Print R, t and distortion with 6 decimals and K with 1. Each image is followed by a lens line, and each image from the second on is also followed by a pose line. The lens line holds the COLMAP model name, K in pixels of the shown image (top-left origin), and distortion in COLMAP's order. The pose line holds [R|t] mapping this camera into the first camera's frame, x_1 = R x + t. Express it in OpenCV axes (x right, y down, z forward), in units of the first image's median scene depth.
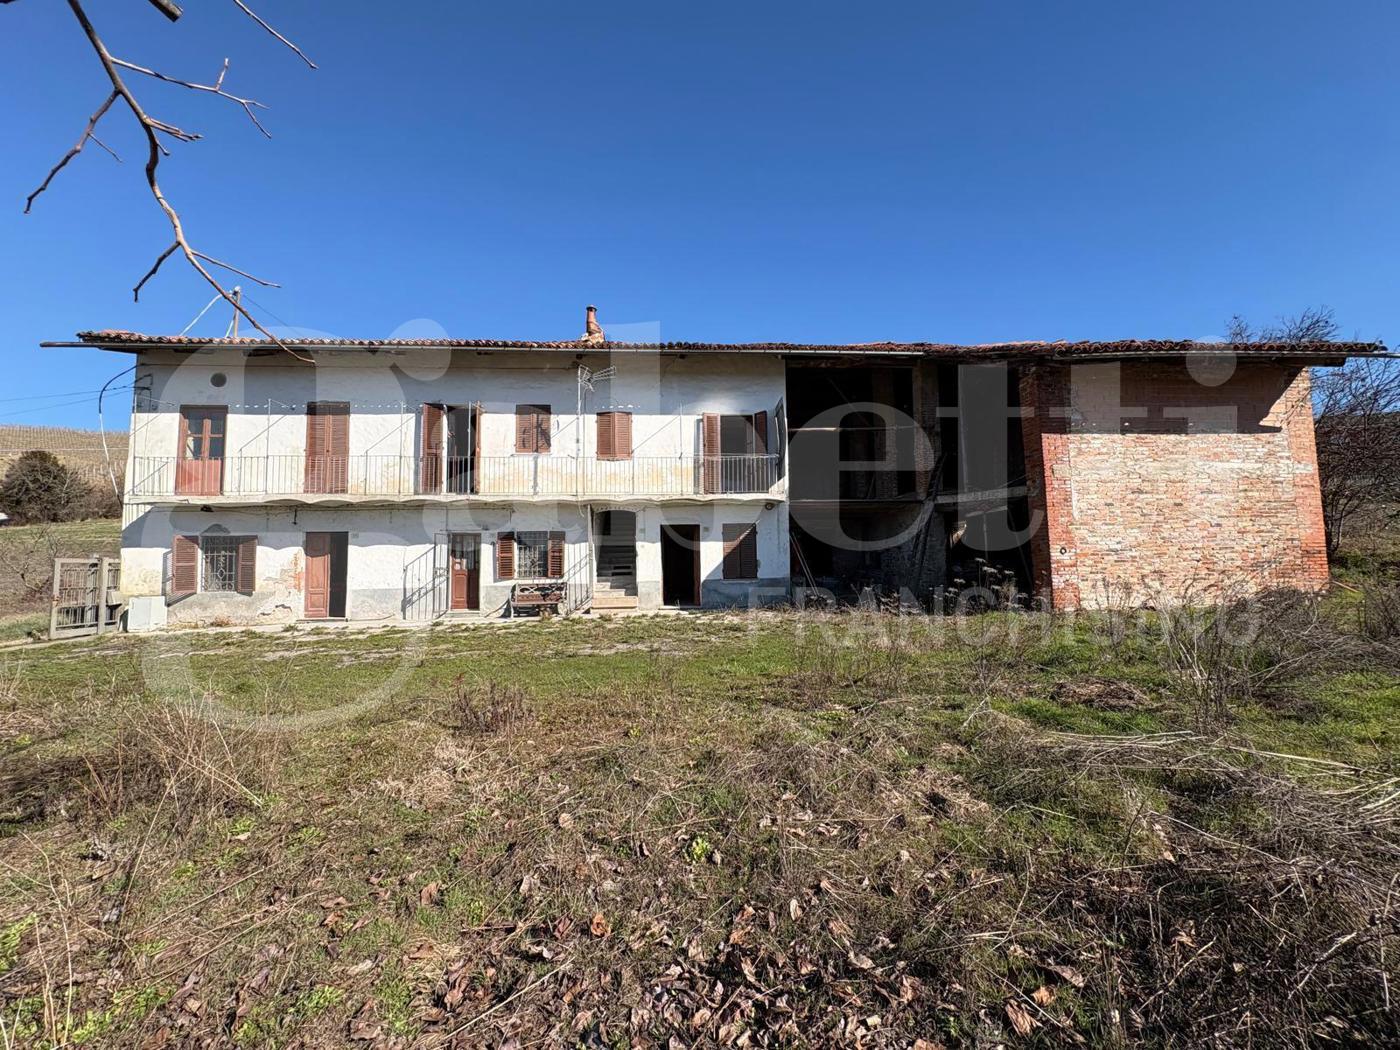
lens RADIAL K [[558.5, 0, 705.9], [0, 558.5, 527.1], [0, 0, 1]] dist [-0.000294, 0.000759]
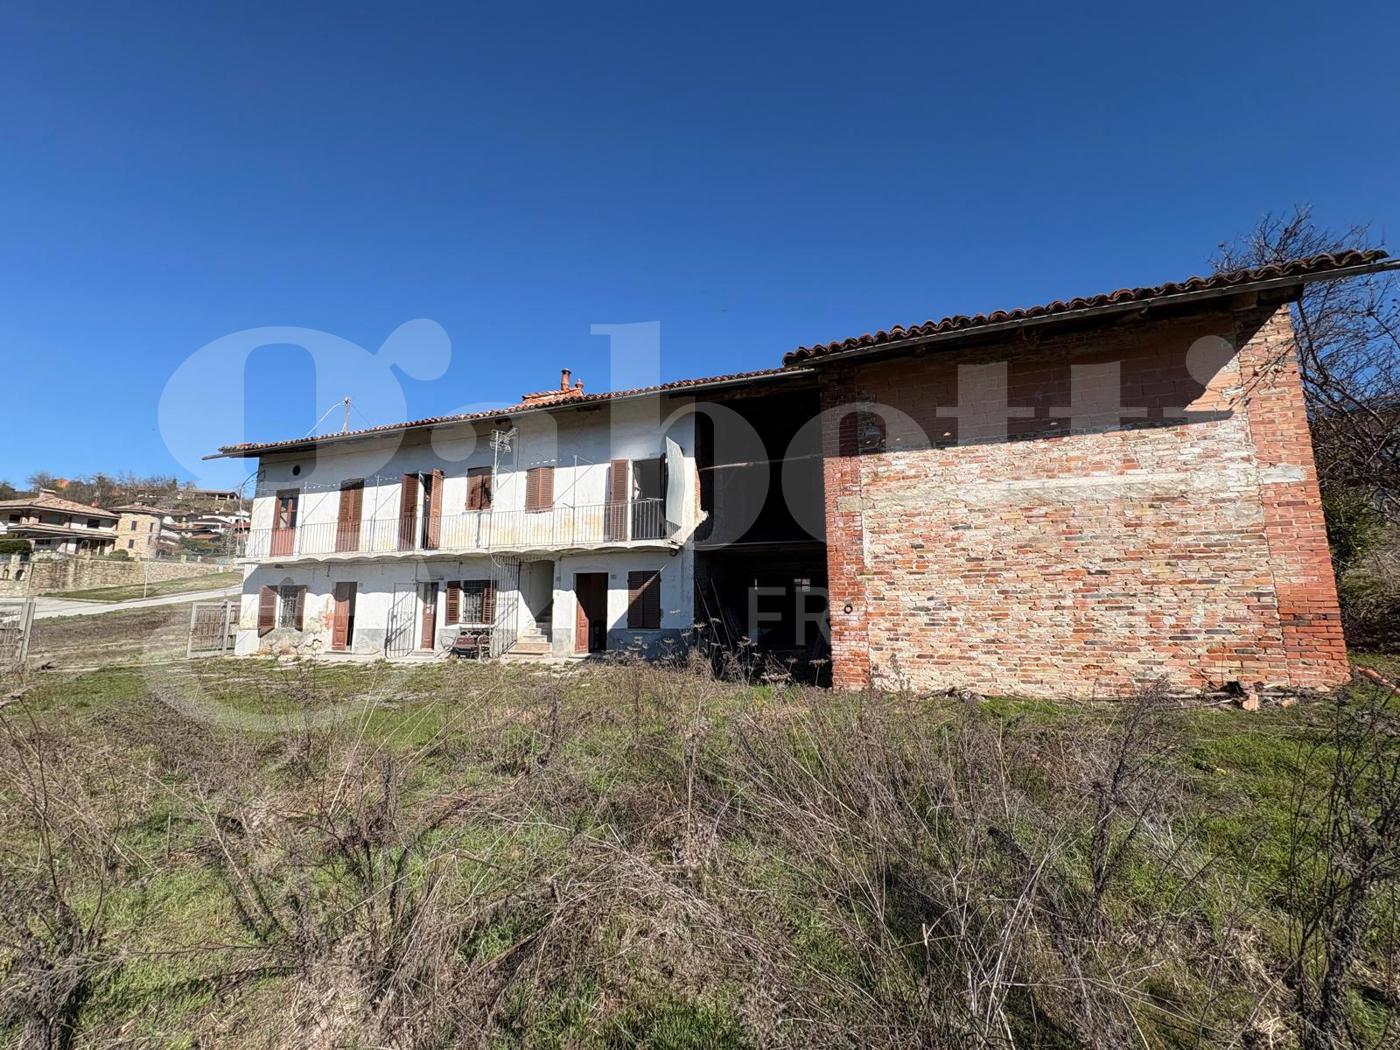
lens RADIAL K [[558.5, 0, 694.1], [0, 558.5, 528.0], [0, 0, 1]] dist [-0.000294, 0.000759]
pose [[0.914639, -0.043474, -0.401928, 0.560262], [0.018425, 0.997651, -0.065981, -0.015623], [0.403852, 0.052943, 0.913291, 0.158945]]
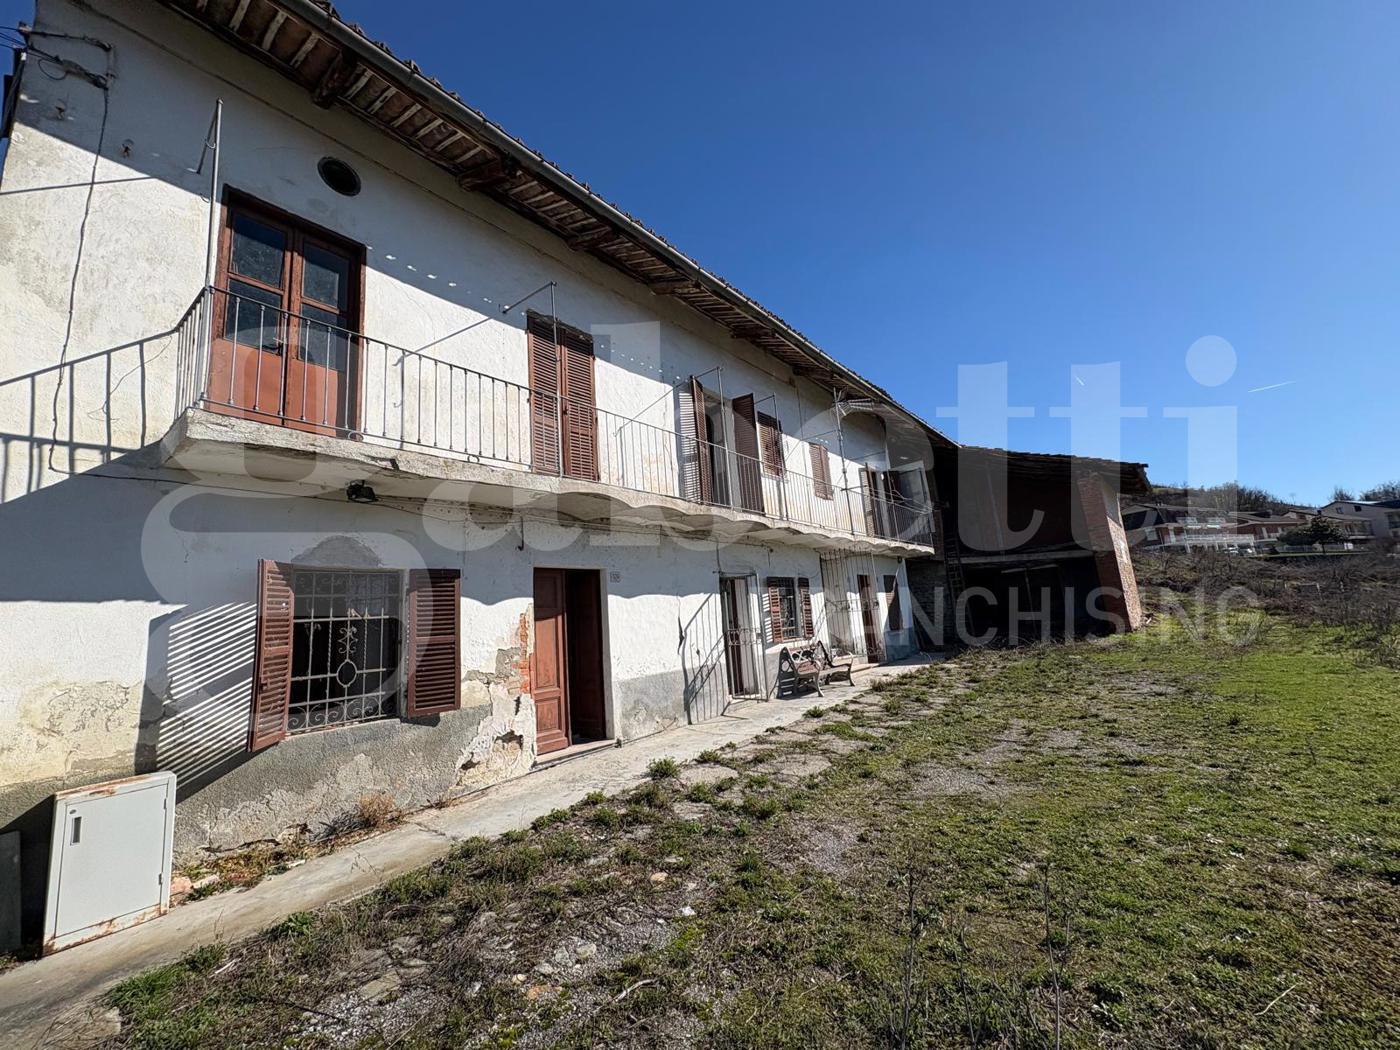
lens RADIAL K [[558.5, 0, 697.3], [0, 558.5, 523.6], [0, 0, 1]] dist [-0.000294, 0.000759]
pose [[0.693851, 0.092428, 0.714162, -0.969624], [0.009178, 0.990513, -0.137111, 0.038914], [-0.720060, 0.101689, 0.686420, 0.577880]]
